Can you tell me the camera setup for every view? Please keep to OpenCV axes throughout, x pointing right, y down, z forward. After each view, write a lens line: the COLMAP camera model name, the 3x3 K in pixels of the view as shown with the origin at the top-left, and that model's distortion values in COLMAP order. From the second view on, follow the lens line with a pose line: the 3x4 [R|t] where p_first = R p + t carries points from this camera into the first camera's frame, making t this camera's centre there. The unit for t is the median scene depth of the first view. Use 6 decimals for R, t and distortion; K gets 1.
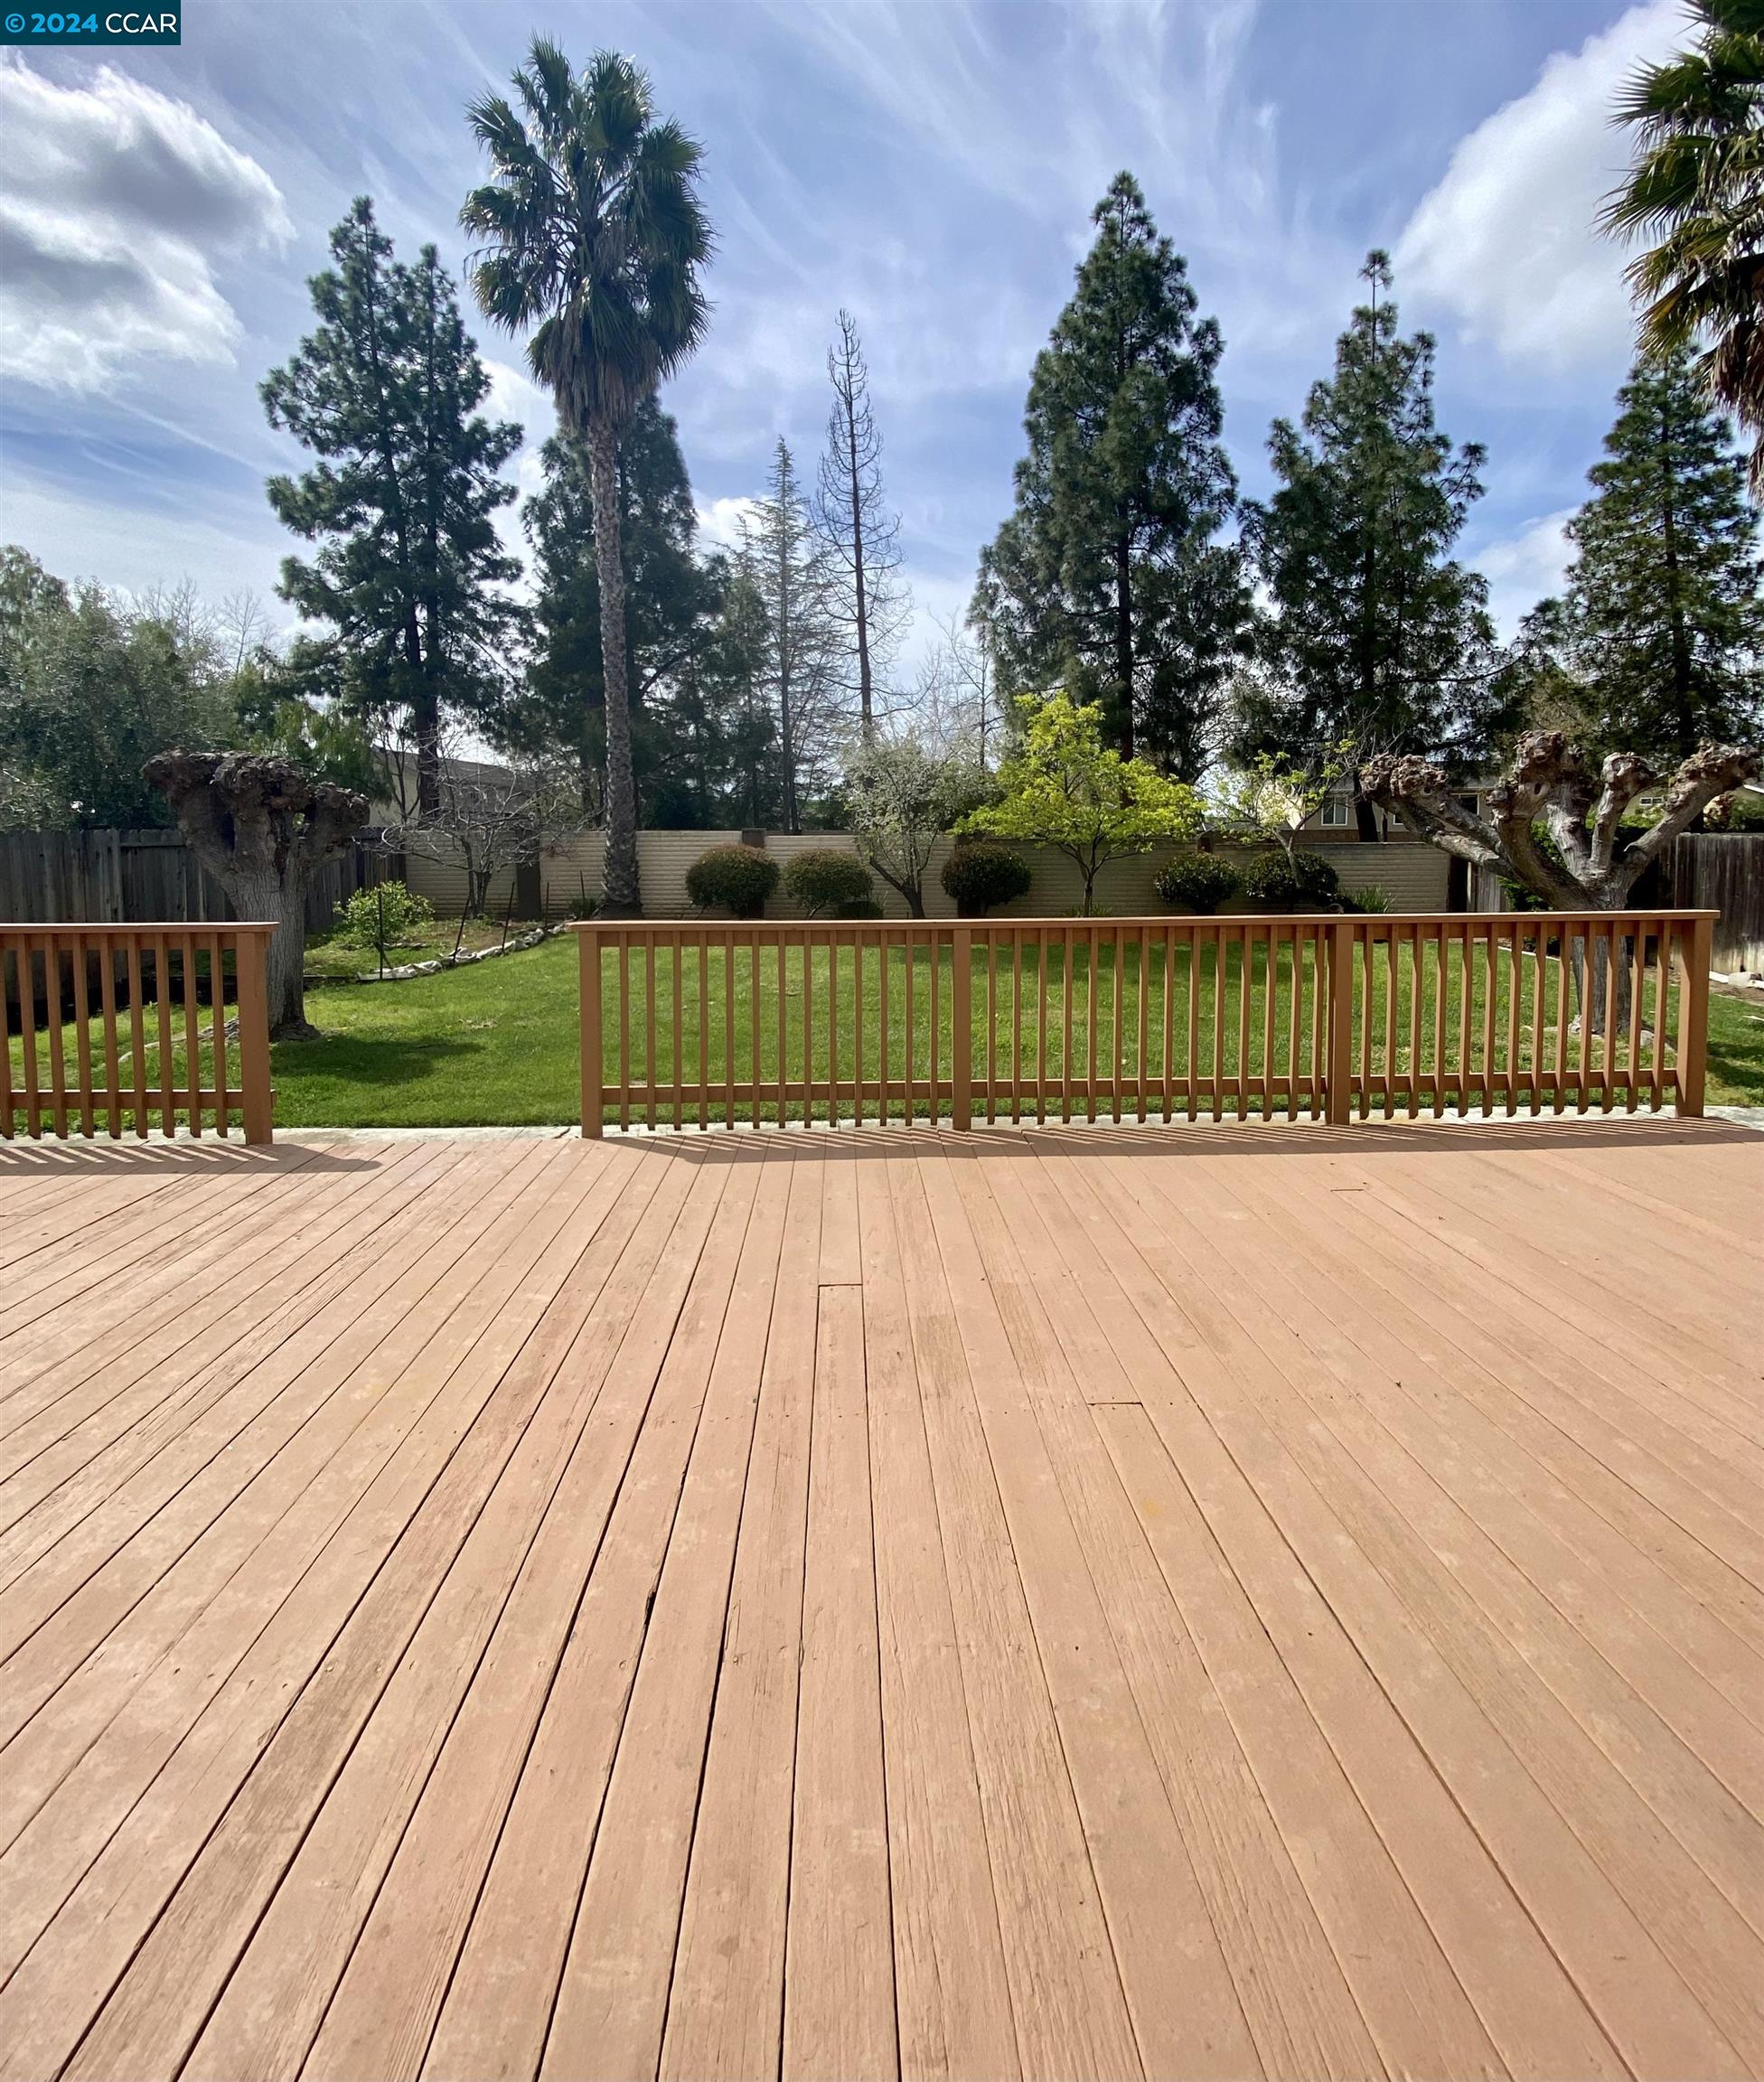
lens RADIAL K [[959.1, 0, 881.1], [0, 959.1, 1040.4], [0, 0, 1]] dist [-0.001515, -0.000227]
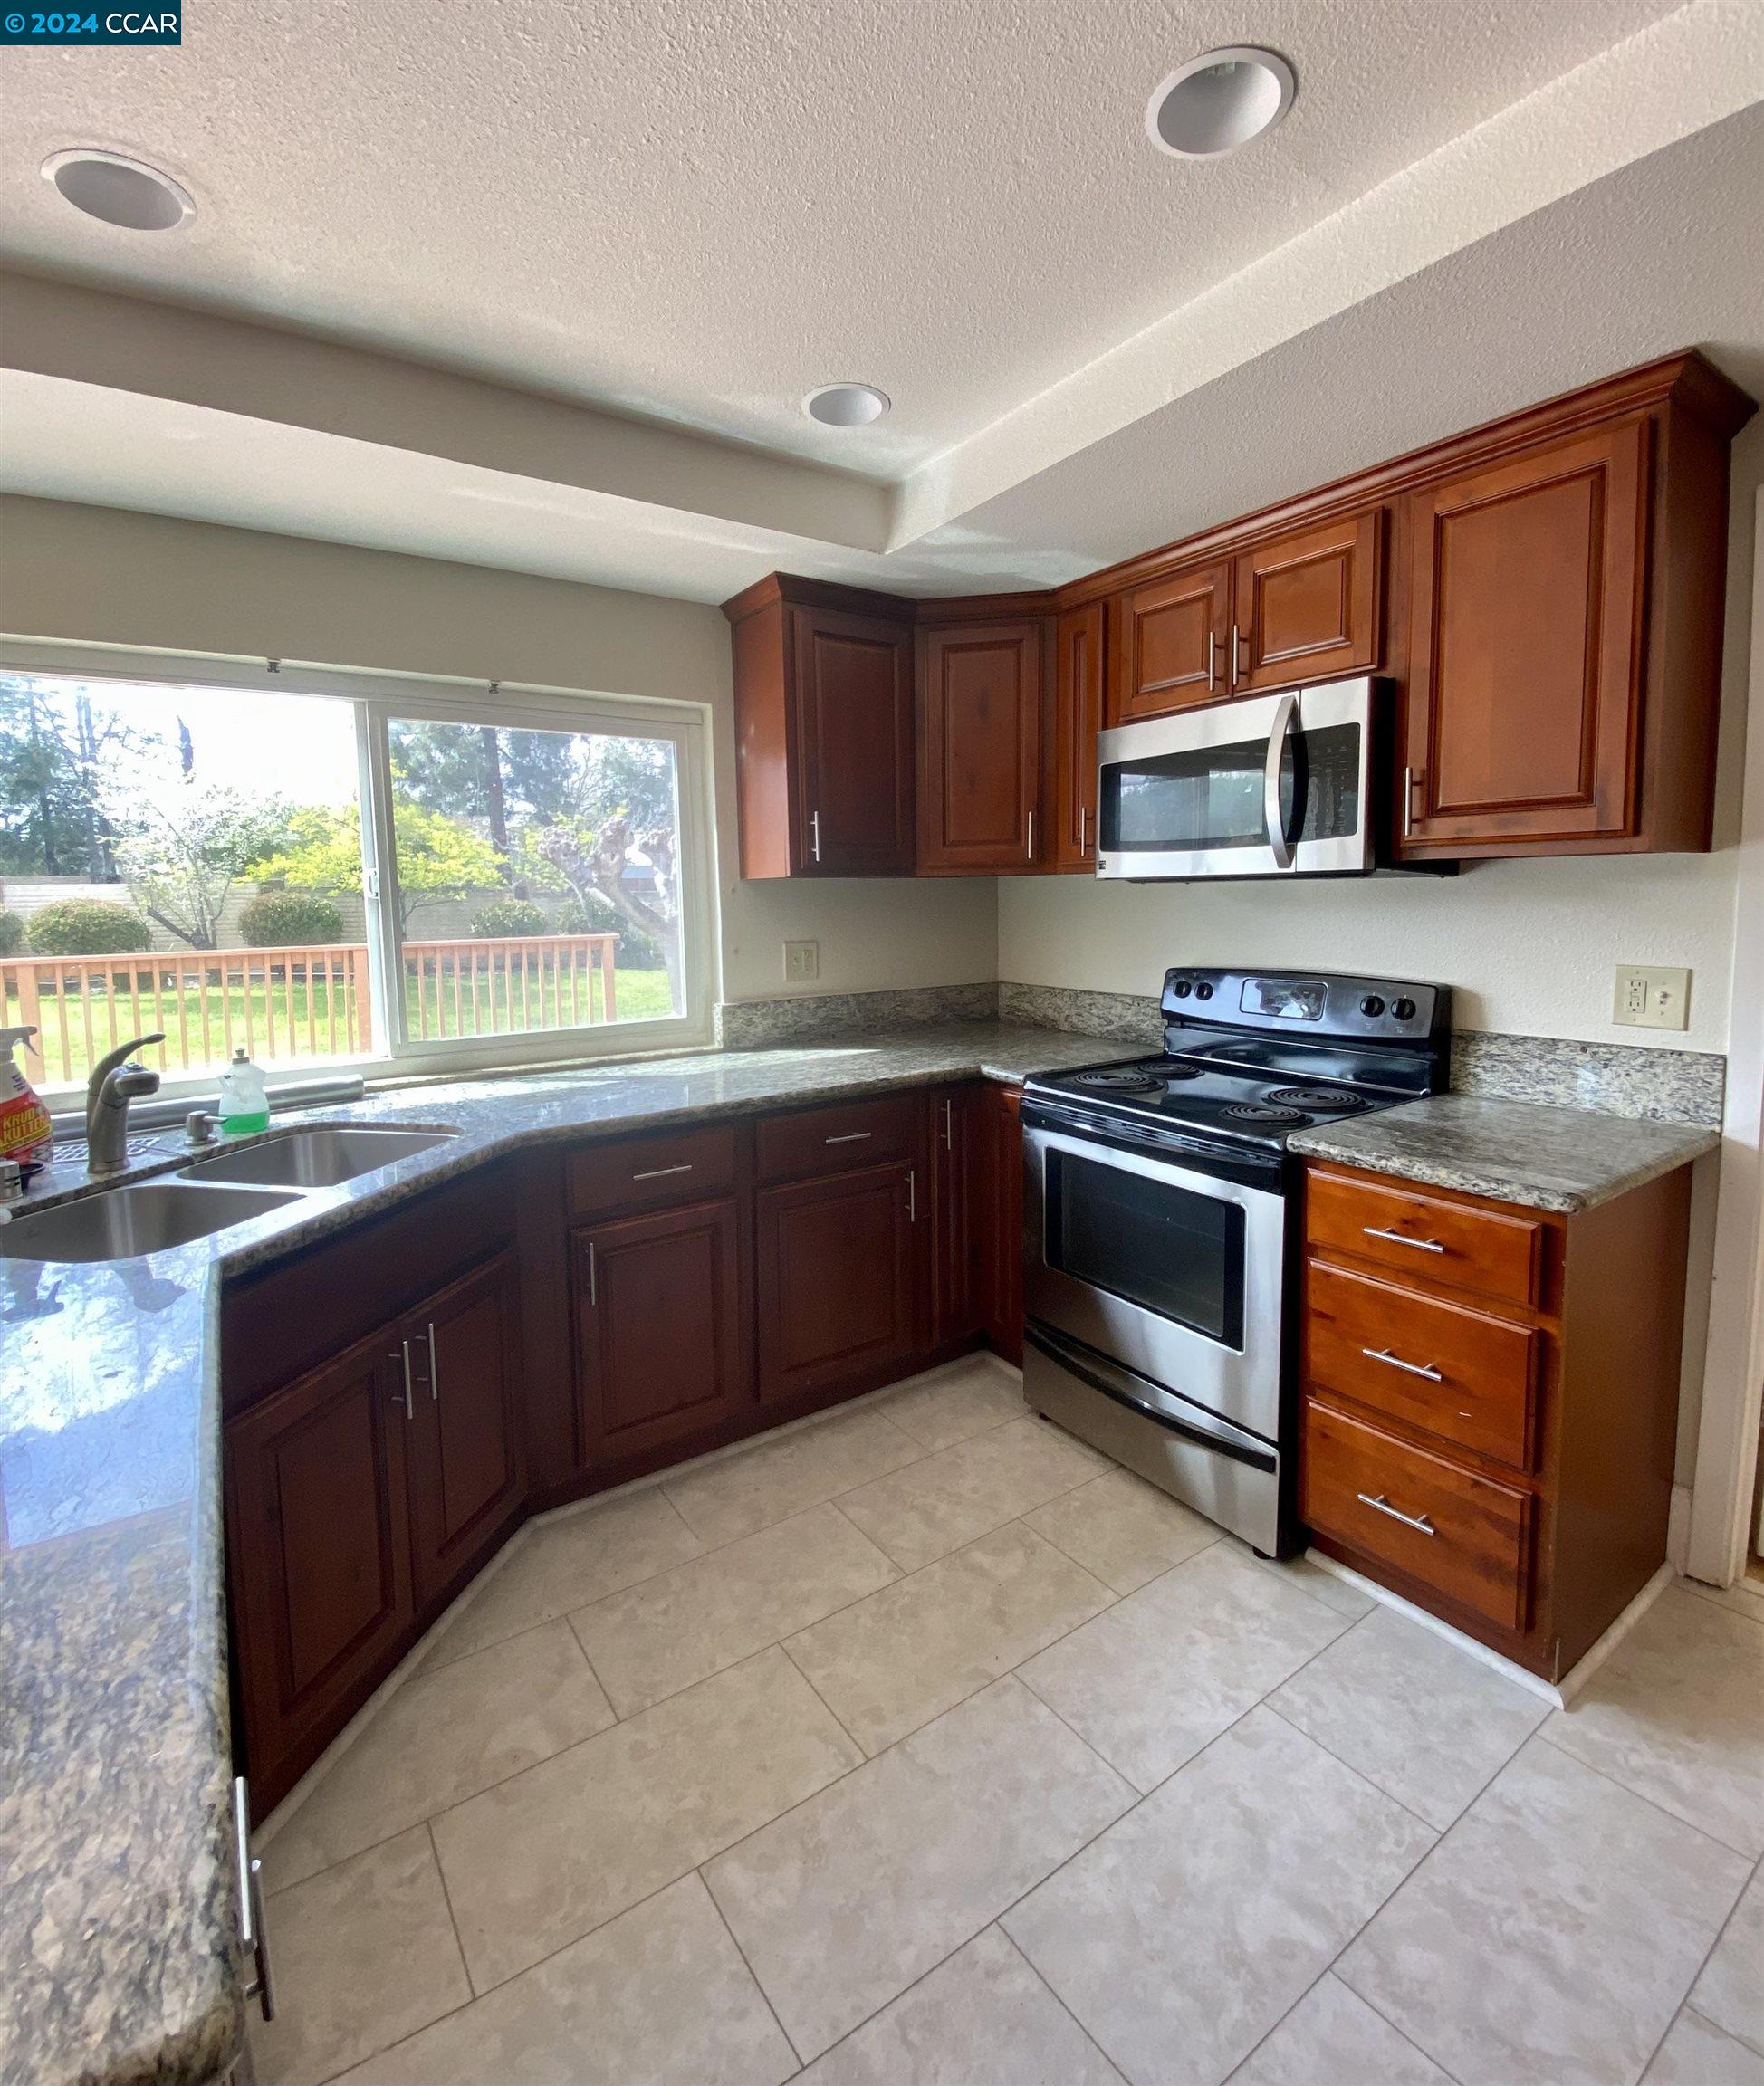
lens RADIAL K [[961.0, 0, 882.3], [0, 961.0, 1040.2], [0, 0, 1]] dist [-0.001515, -0.000227]
pose [[0.840288, -0.085858, 0.535299, 0.079004], [0.110440, 0.993785, -0.013969, 0.029758], [-0.530772, 0.070856, 0.844547, -0.159602]]
